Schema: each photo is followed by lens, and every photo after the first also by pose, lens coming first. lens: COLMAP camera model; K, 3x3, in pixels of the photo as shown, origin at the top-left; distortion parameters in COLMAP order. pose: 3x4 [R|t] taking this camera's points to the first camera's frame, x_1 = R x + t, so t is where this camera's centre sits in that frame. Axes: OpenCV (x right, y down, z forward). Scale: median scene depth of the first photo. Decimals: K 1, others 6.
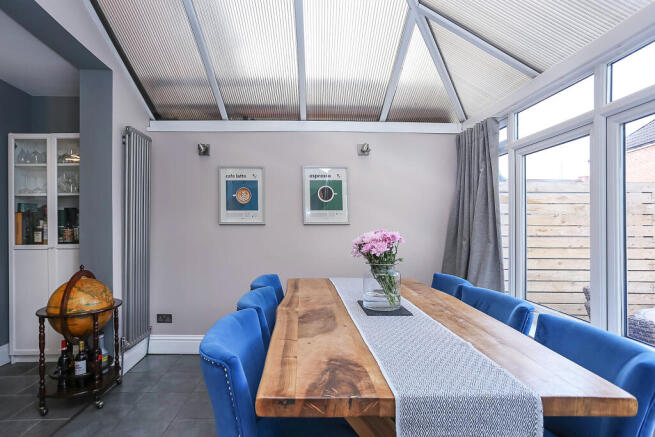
lens RADIAL K [[322.3, 0, 317.2], [0, 322.3, 217.2], [0, 0, 1]] dist [-0.014533, 0.000340]
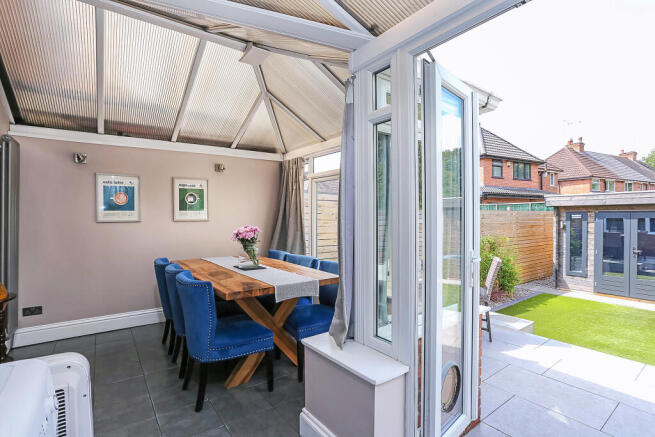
lens RADIAL K [[316.7, 0, 319.8], [0, 316.7, 220.0], [0, 0, 1]] dist [-0.063834, 0.026611]
pose [[0.838240, -0.011735, 0.545175, -0.240802], [-0.006305, 0.999493, 0.031209, -0.027530], [-0.545265, -0.029598, 0.837741, -0.394365]]
